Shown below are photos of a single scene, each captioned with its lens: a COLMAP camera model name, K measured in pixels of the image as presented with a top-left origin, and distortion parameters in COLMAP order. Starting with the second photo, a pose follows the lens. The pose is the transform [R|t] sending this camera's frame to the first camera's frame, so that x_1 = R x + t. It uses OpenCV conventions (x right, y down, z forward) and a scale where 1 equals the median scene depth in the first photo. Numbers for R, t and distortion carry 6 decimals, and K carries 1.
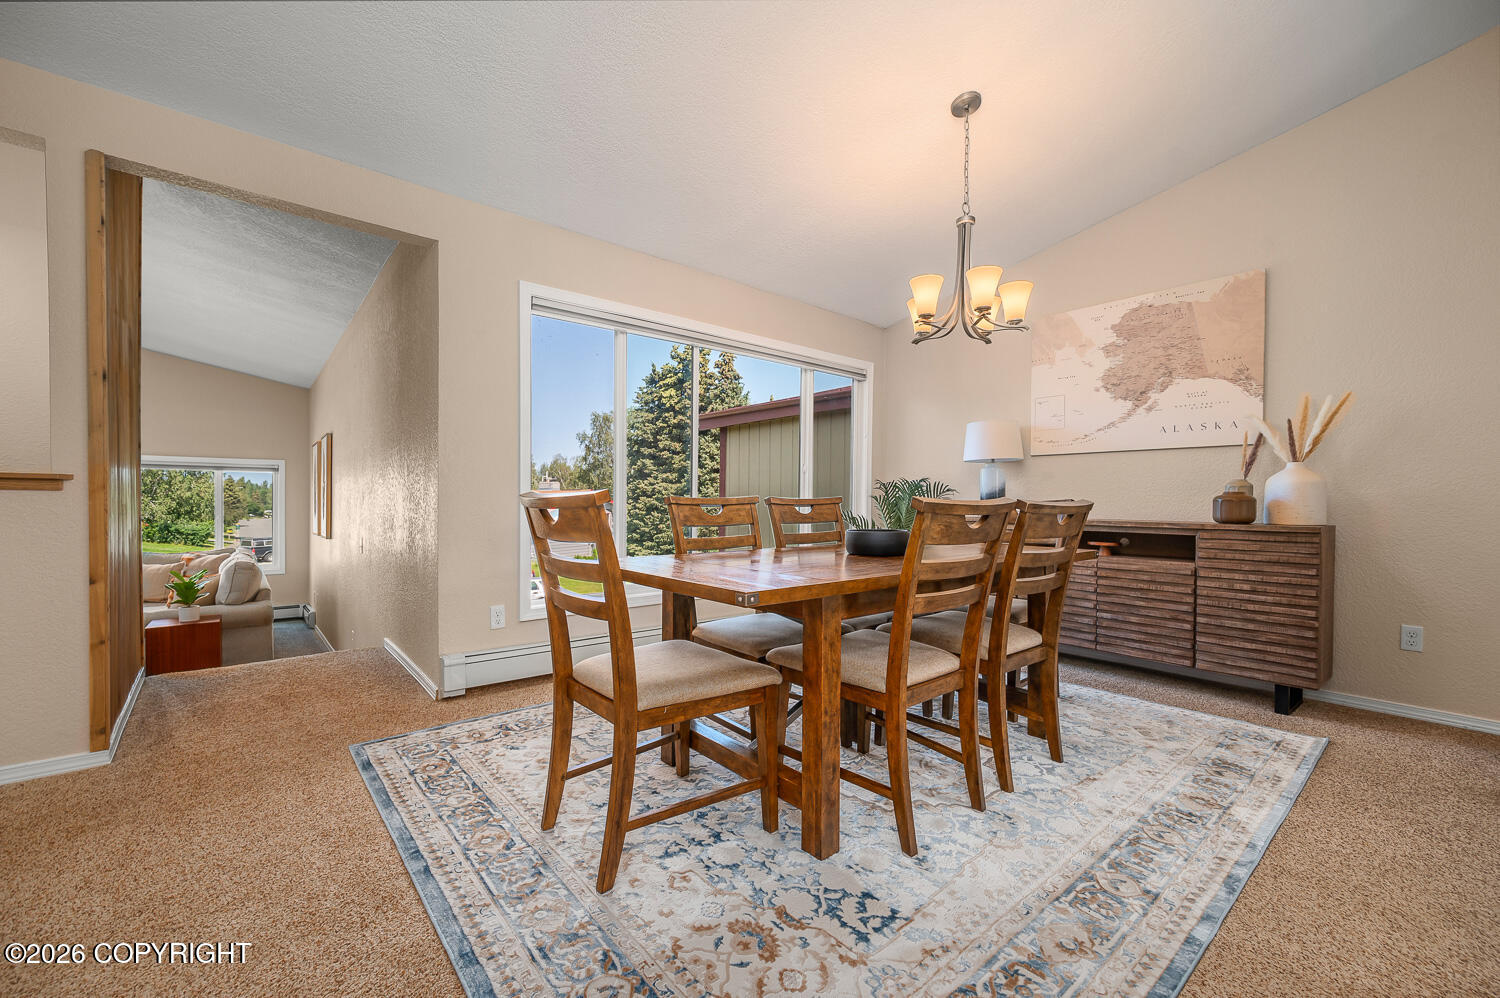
lens RADIAL K [[618.1, 0, 748.7], [0, 618.1, 501.6], [0, 0, 1]] dist [-0.000215, 0.000223]
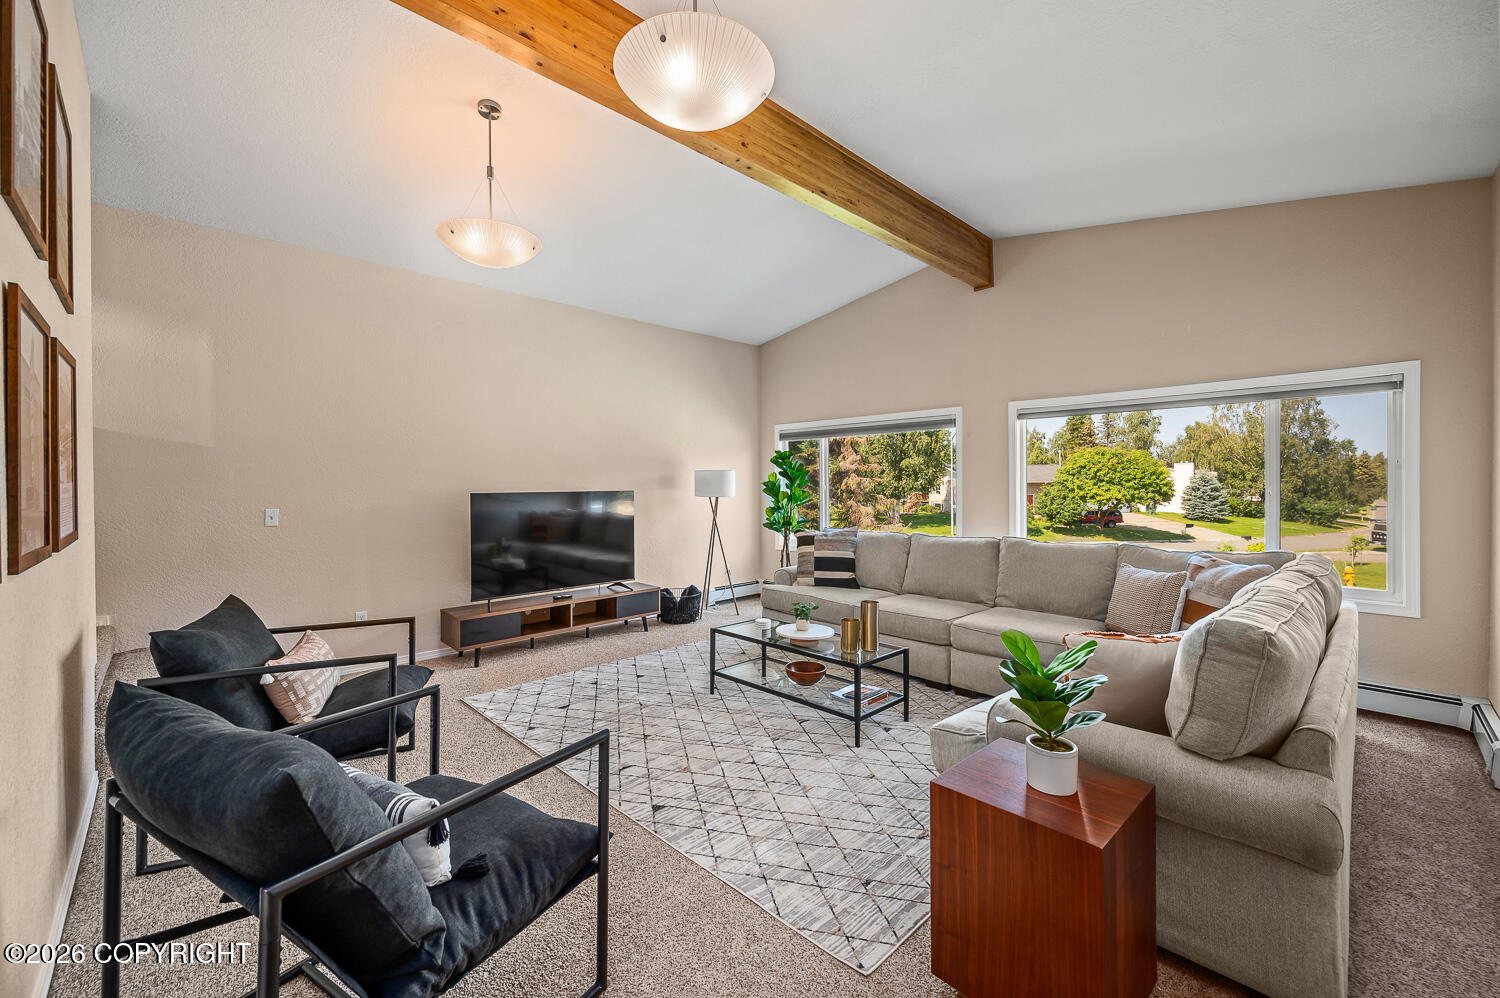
lens RADIAL K [[602.0, 0, 749.1], [0, 602.0, 489.8], [0, 0, 1]] dist [-0.005773, -0.000459]
pose [[0.070034, 0.003911, -0.997537, -0.817930], [0.010755, 0.999931, 0.004675, 0.041947], [0.997487, -0.011056, 0.069987, 1.122997]]
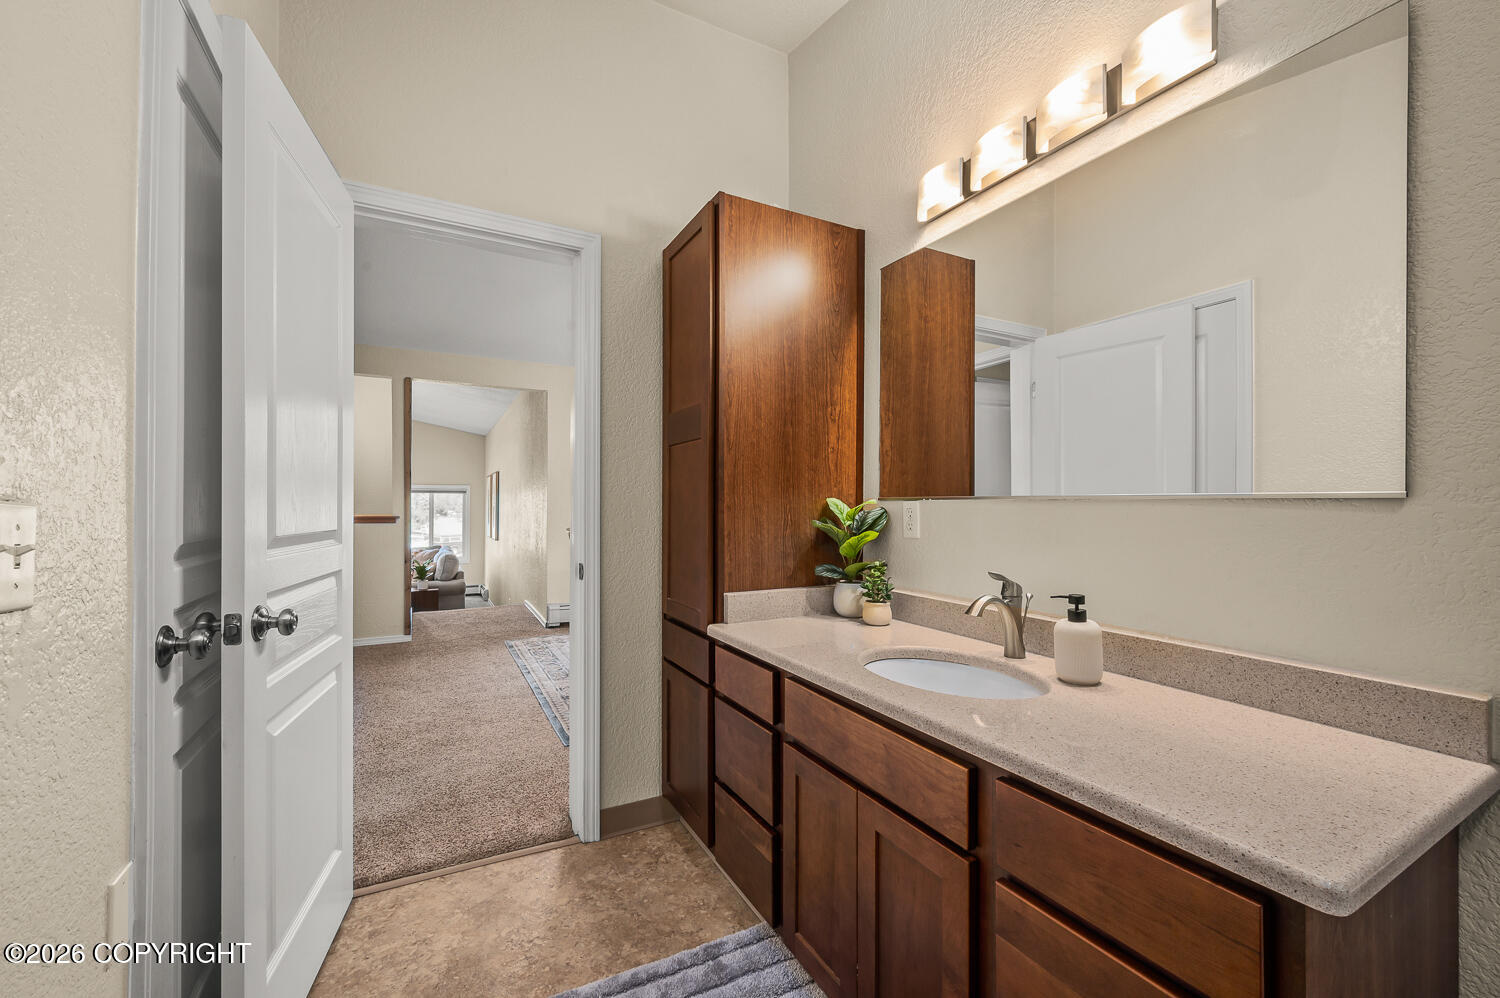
lens RADIAL K [[602.0, 0, 750.6], [0, 602.0, 499.7], [0, 0, 1]] dist [-0.005773, -0.000459]
pose [[0.980428, -0.000092, -0.196876, 0.411961], [-0.001236, 0.999977, -0.006621, -0.057554], [0.196872, 0.006735, 0.980406, -0.602884]]
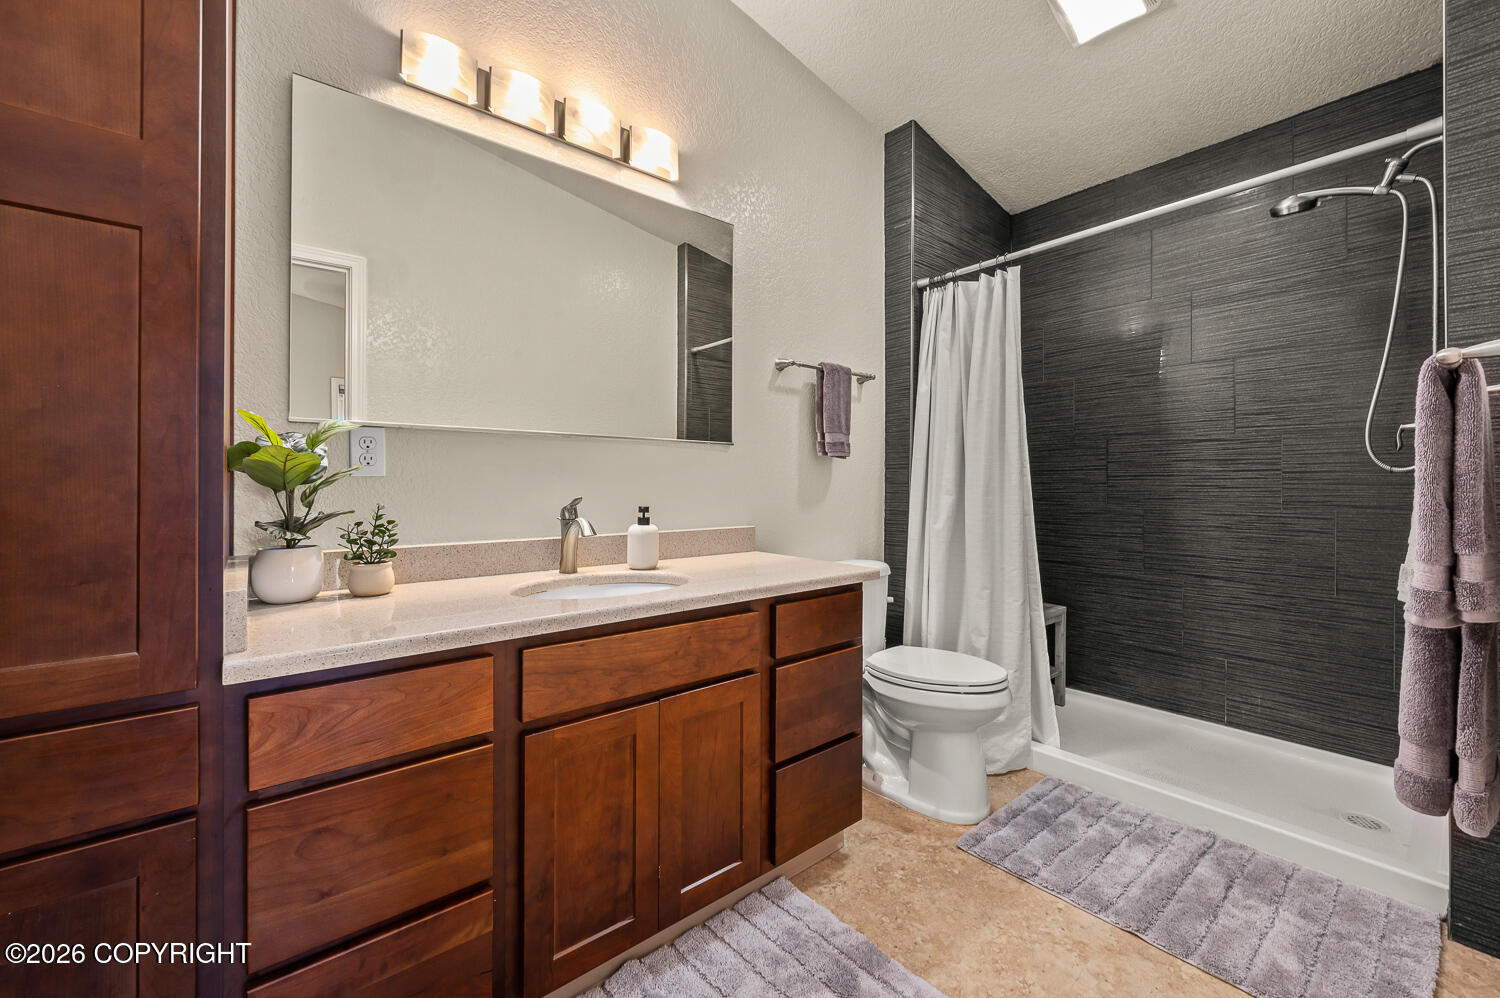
lens RADIAL K [[602.0, 0, 747.9], [0, 602.0, 485.9], [0, 0, 1]] dist [-0.005773, -0.000459]
pose [[0.013488, -0.008230, 0.999875, 0.051470], [-0.004980, 0.999953, 0.008298, -0.025495], [-0.999897, -0.005091, 0.013447, -0.314492]]
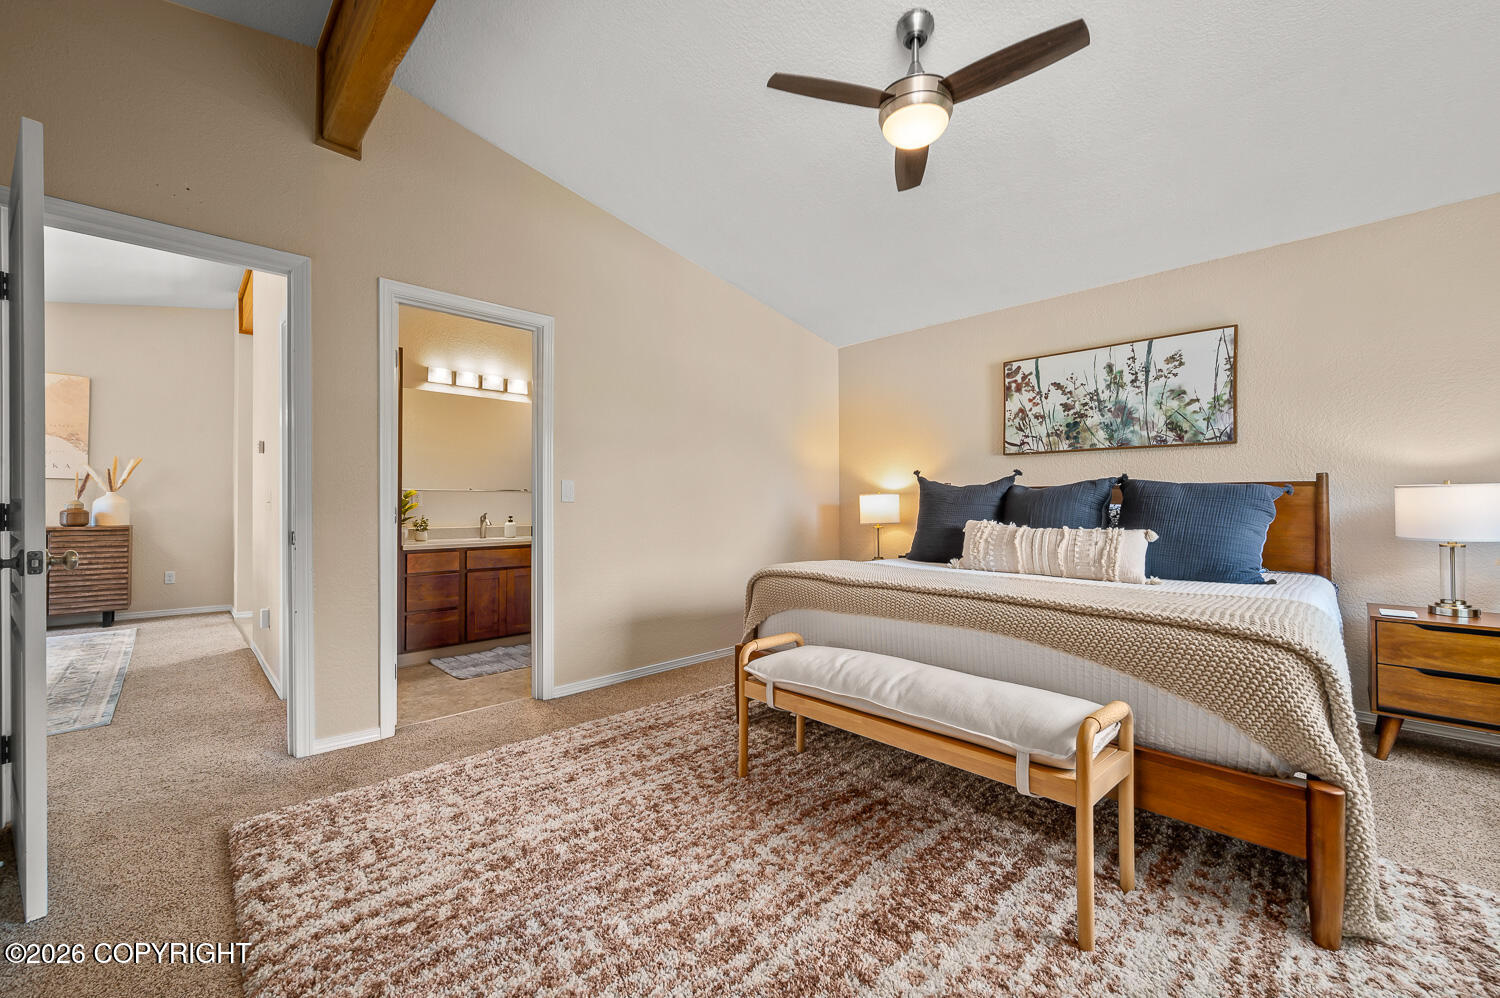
lens RADIAL K [[602.0, 0, 751.8], [0, 602.0, 500.3], [0, 0, 1]] dist [-0.005773, -0.000459]
pose [[-0.066113, -0.007027, 0.997787, -0.887501], [-0.005915, 0.999960, 0.006650, -0.053110], [-0.997795, -0.005462, -0.066152, -0.686876]]
